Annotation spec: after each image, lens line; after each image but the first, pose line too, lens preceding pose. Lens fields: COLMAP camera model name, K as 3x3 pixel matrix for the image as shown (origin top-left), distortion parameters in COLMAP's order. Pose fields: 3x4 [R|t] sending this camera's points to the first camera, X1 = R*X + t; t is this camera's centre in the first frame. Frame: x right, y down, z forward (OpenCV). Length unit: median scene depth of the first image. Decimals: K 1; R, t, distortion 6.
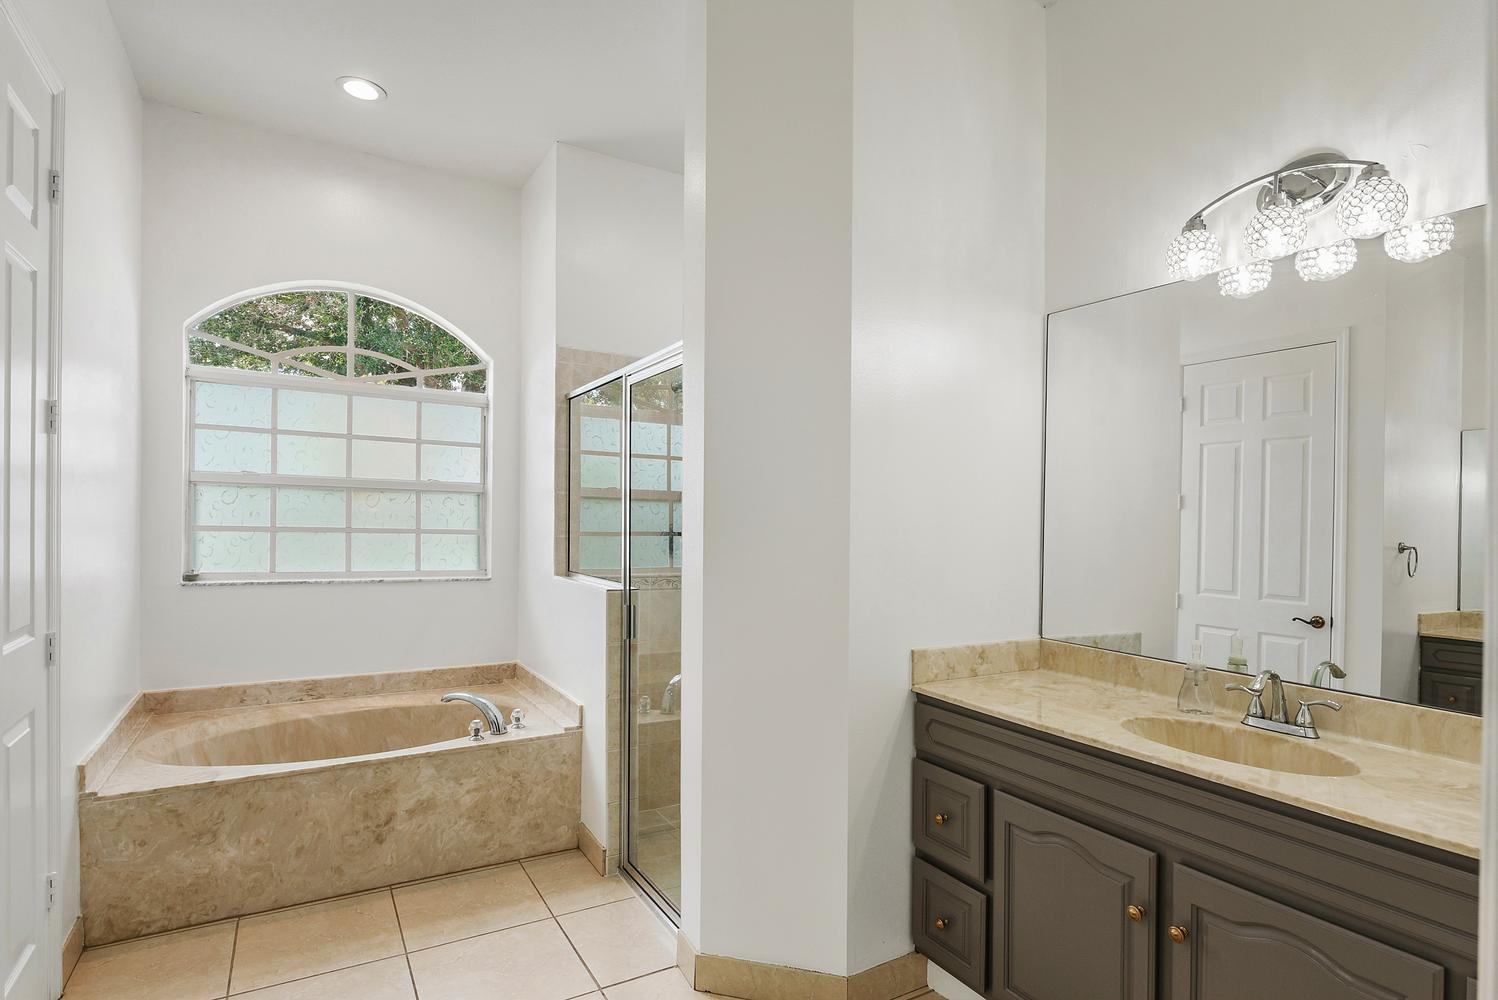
lens RADIAL K [[772.6, 0, 750.5], [0, 772.6, 533.7], [0, 0, 1]] dist [0.001879, -0.001392]
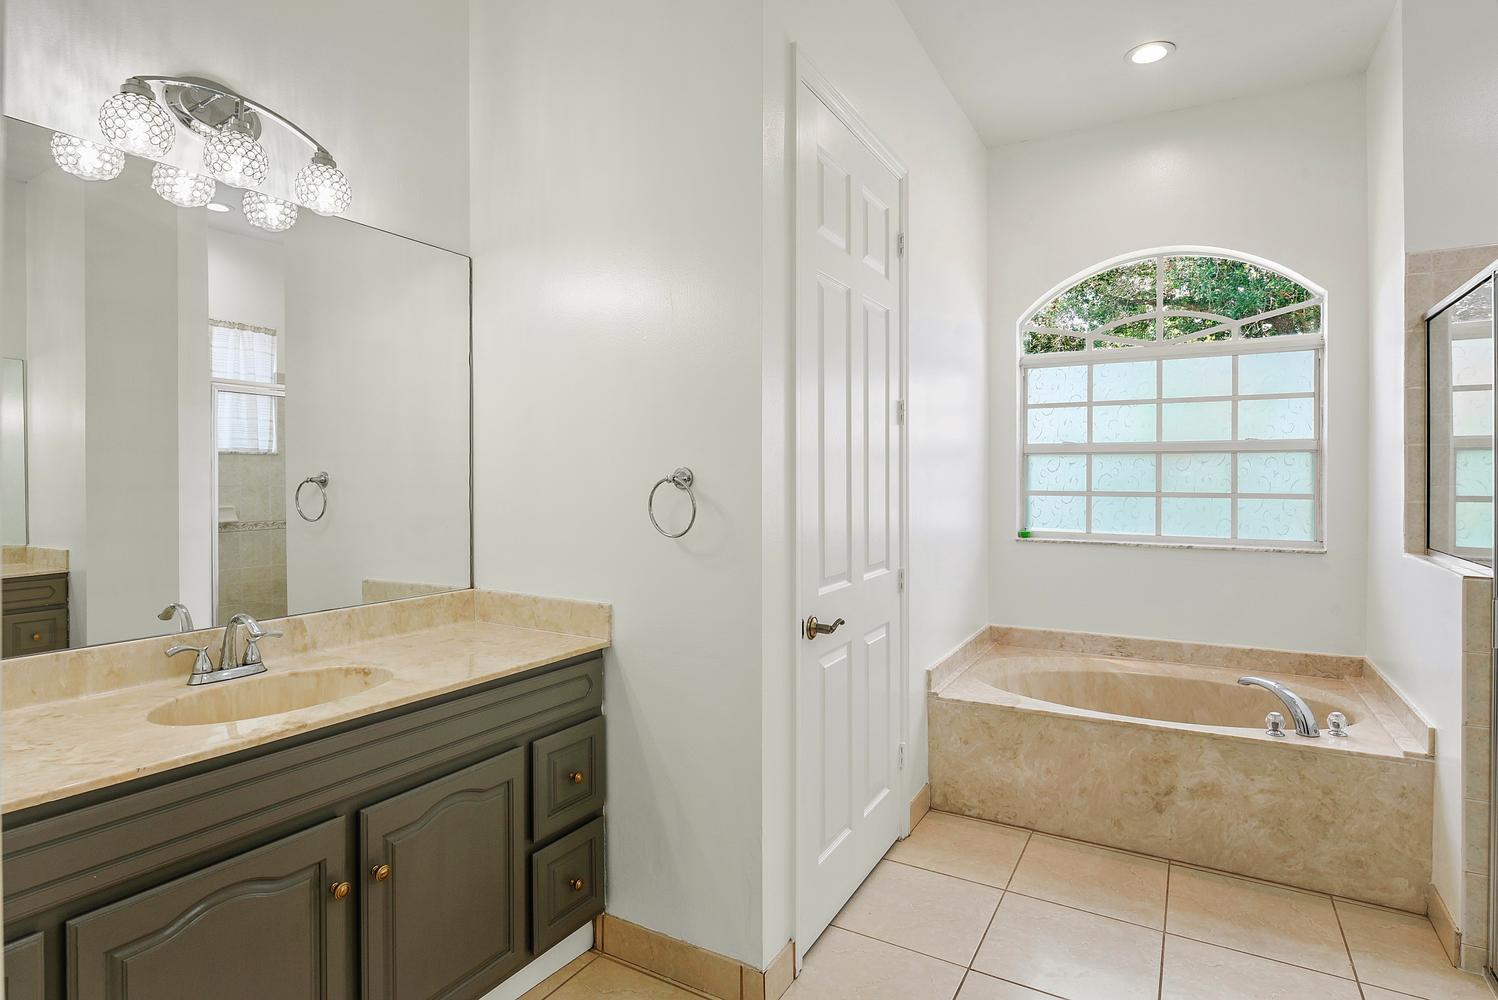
lens RADIAL K [[766.9, 0, 749.0], [0, 766.9, 500.0], [0, 0, 1]] dist [-0.002817, -0.000749]
pose [[0.489176, 0.004983, -0.872171, 0.104644], [-0.003818, 0.999986, 0.003572, 0.001454], [0.872177, 0.001582, 0.489189, 0.062371]]
